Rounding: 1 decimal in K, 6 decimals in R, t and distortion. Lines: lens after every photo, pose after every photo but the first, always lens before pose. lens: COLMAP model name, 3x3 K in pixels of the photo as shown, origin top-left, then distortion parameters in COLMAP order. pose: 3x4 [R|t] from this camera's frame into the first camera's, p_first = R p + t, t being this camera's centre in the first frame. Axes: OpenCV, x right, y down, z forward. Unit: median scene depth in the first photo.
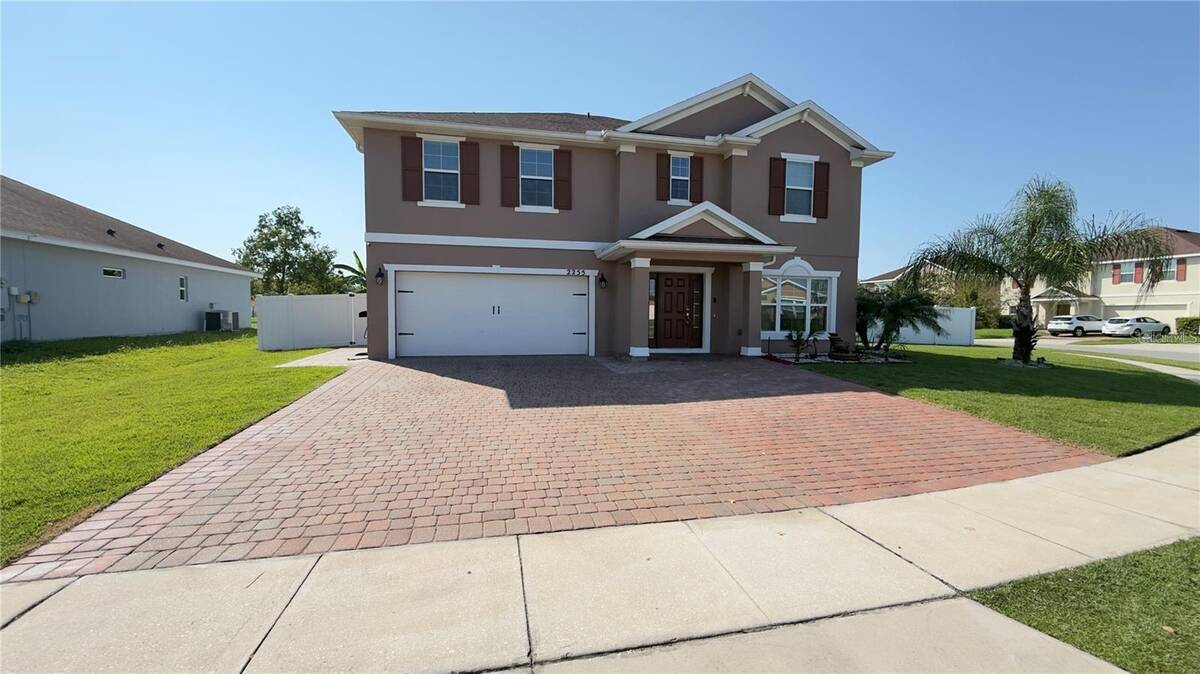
lens RADIAL K [[481.4, 0, 596.8], [0, 481.4, 336.7], [0, 0, 1]] dist [-0.001110, 0.001157]
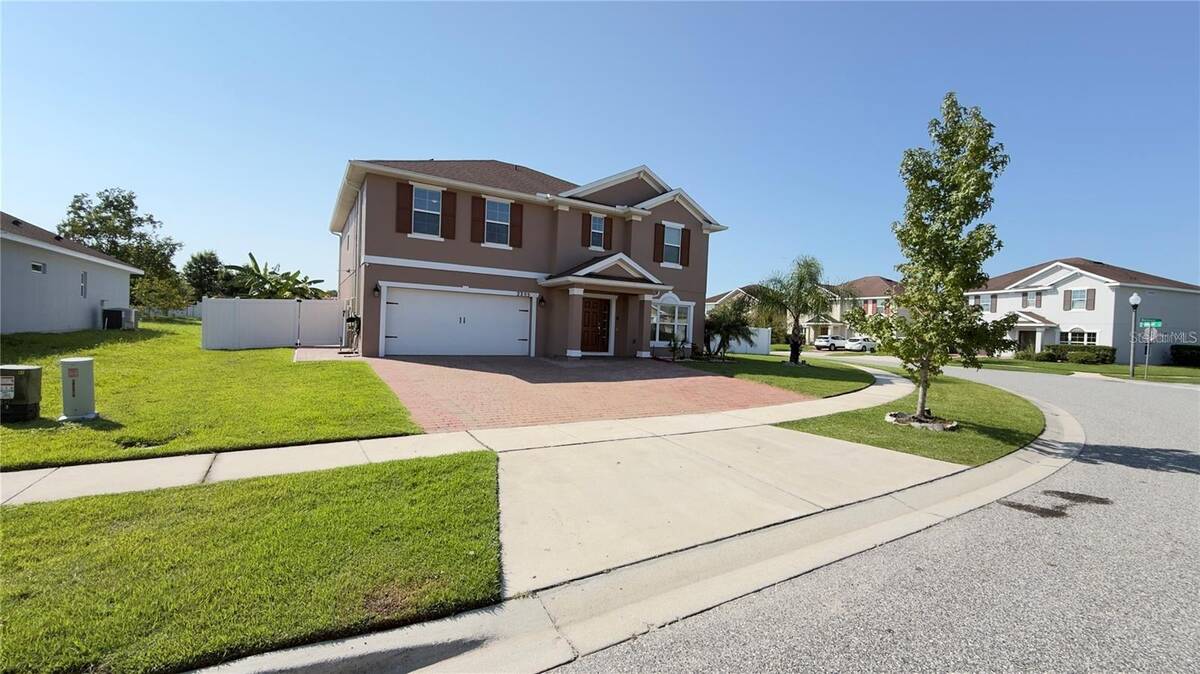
lens RADIAL K [[481.4, 0, 595.3], [0, 481.4, 337.1], [0, 0, 1]] dist [-0.001110, 0.001157]
pose [[0.950239, 0.024456, 0.310561, -0.277276], [-0.018148, 0.999566, -0.023188, 0.014364], [-0.310994, 0.016398, 0.950270, -0.354451]]
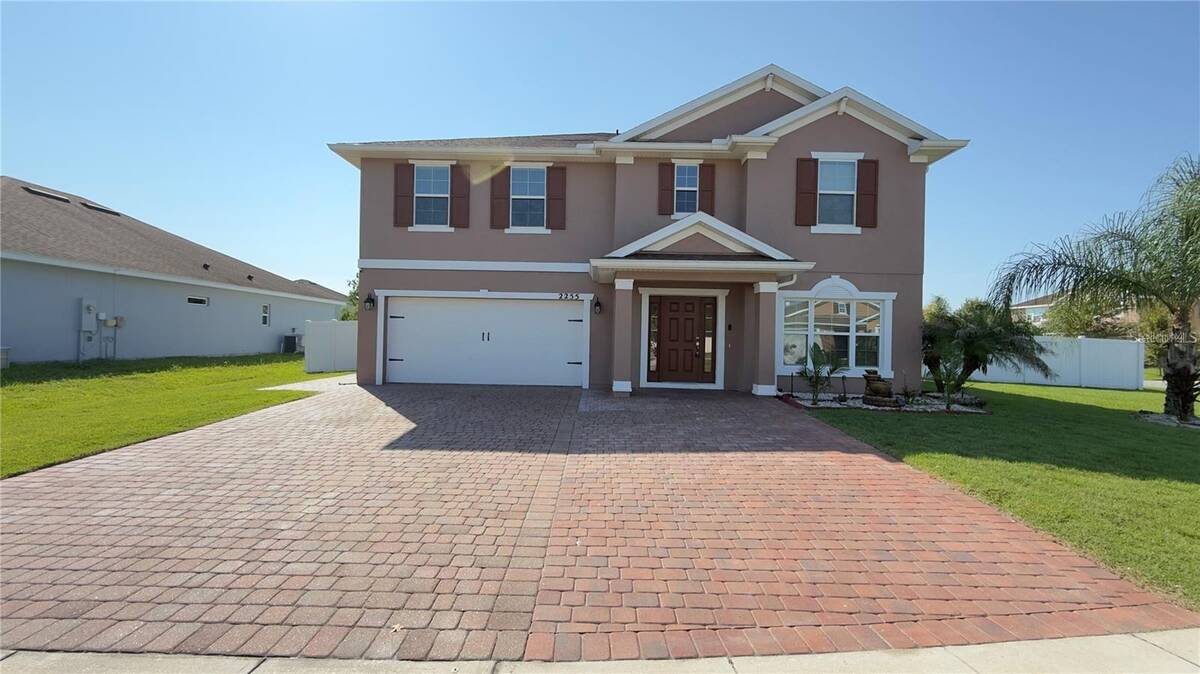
lens RADIAL K [[481.4, 0, 595.8], [0, 481.4, 337.1], [0, 0, 1]] dist [-0.001110, 0.001157]
pose [[0.973708, 0.010169, -0.227571, 0.224221], [-0.022868, 0.998320, -0.053237, -0.009008], [0.226647, 0.057042, 0.972305, 0.128737]]
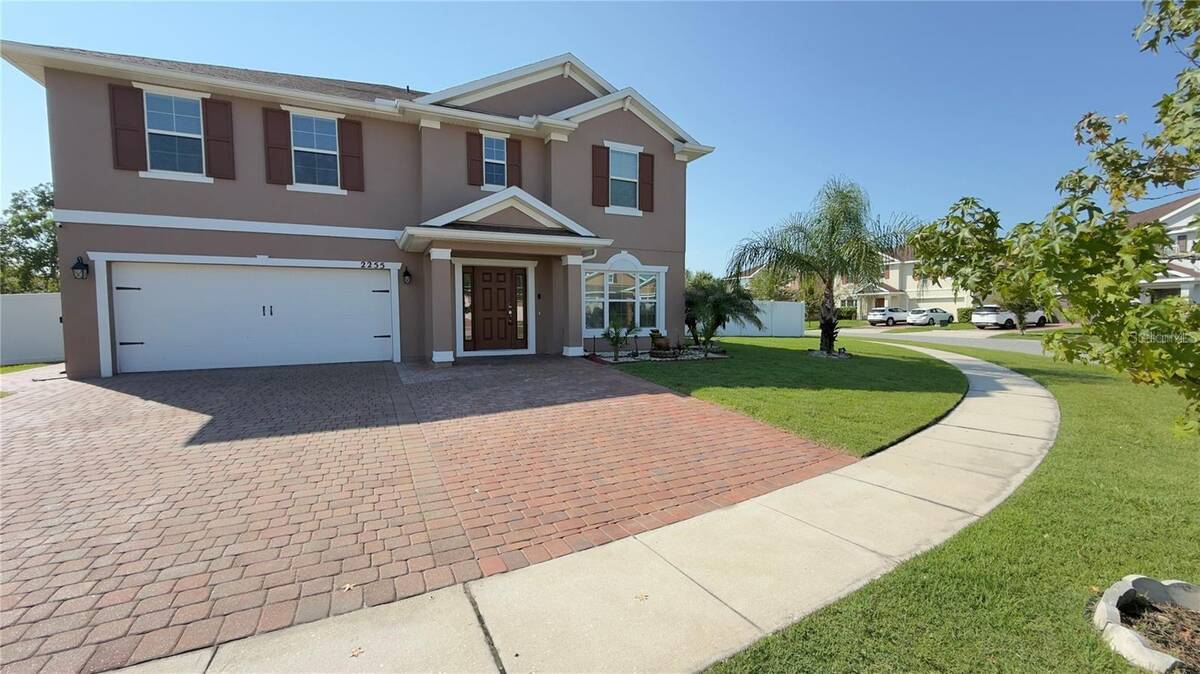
lens RADIAL K [[481.4, 0, 596.8], [0, 481.4, 337.6], [0, 0, 1]] dist [-0.001110, 0.001157]
pose [[0.974582, -0.026591, 0.222447, 0.156571], [0.024931, 0.999636, 0.010269, -0.004441], [-0.222640, -0.004463, 0.974891, 0.081108]]
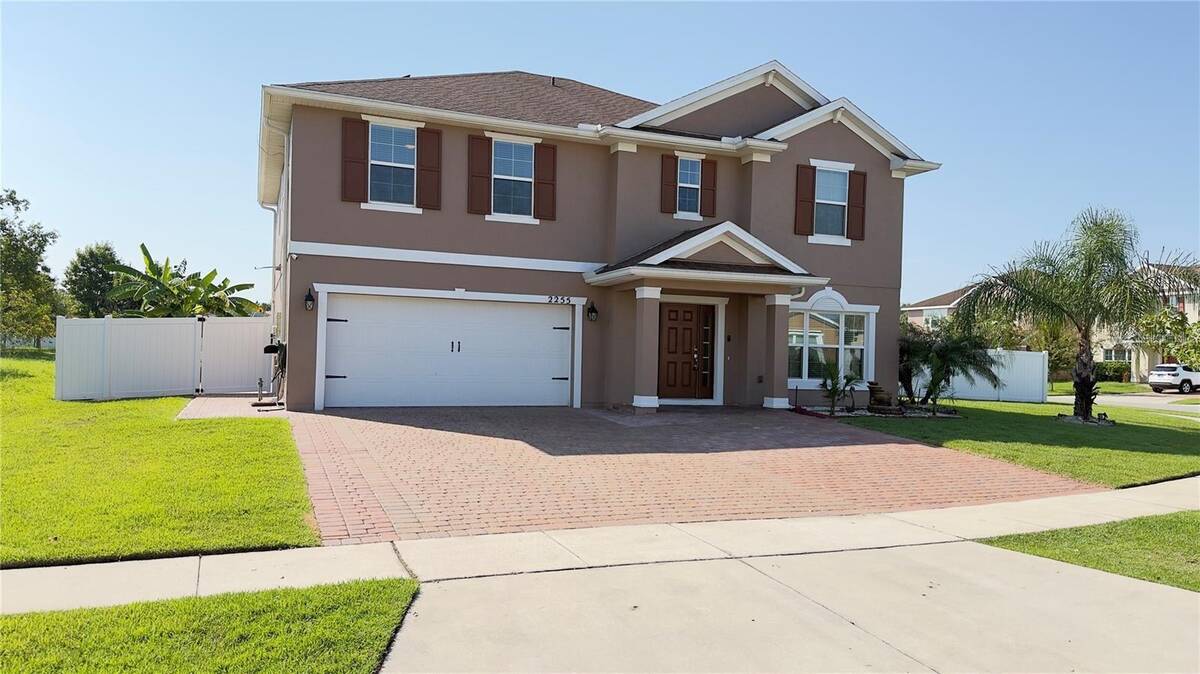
lens RADIAL K [[838.0, 0, 595.9], [0, 838.0, 352.9], [0, 0, 1]] dist [0.074921, -0.088456]
pose [[0.987948, 0.016307, 0.153926, -0.198597], [-0.009565, 0.998966, -0.044435, 0.011675], [-0.154491, 0.042427, 0.987083, -0.355015]]
